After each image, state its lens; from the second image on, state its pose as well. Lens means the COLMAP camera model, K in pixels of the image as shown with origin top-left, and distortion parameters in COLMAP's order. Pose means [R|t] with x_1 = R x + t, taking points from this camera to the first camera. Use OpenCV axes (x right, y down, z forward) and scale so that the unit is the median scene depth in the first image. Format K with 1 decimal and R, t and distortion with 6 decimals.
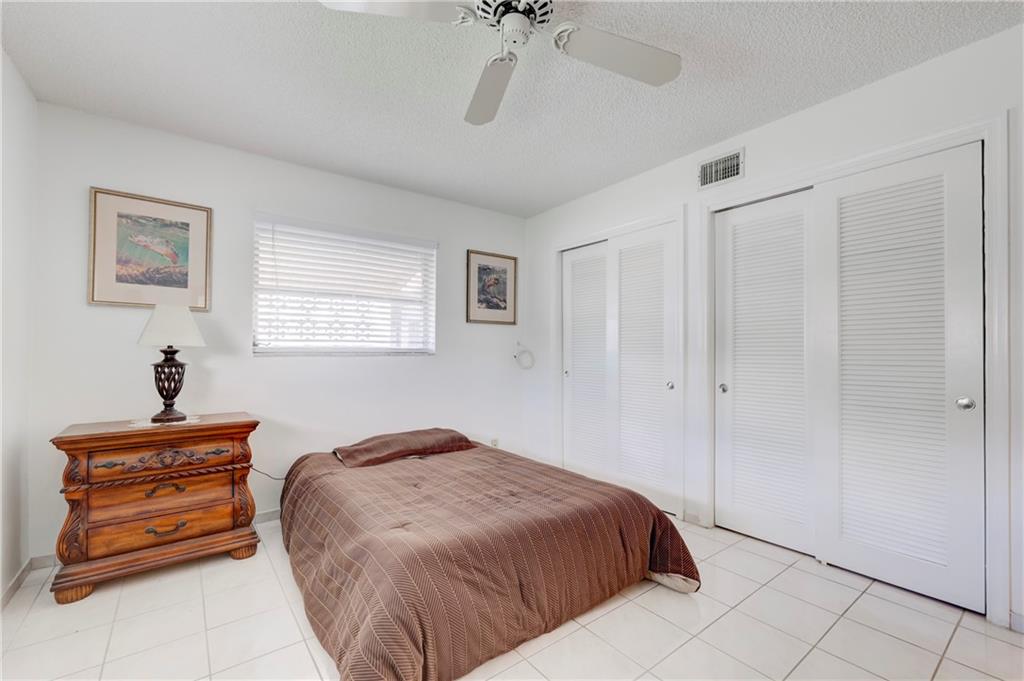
lens RADIAL K [[435.6, 0, 511.1], [0, 435.6, 343.3], [0, 0, 1]] dist [0.000628, -0.000208]
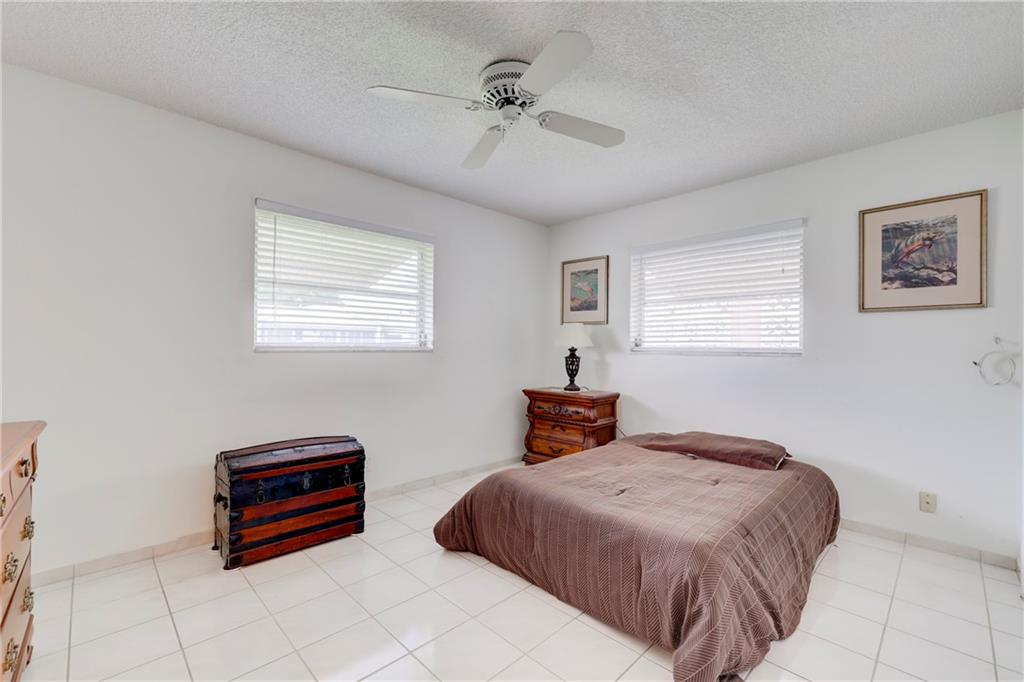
lens RADIAL K [[435.6, 0, 511.1], [0, 435.6, 343.8], [0, 0, 1]] dist [0.000628, -0.000208]
pose [[0.127416, -0.011589, -0.991782, 0.815161], [0.007148, 0.999917, -0.010765, 0.011481], [0.991824, -0.005718, 0.127488, 0.508552]]
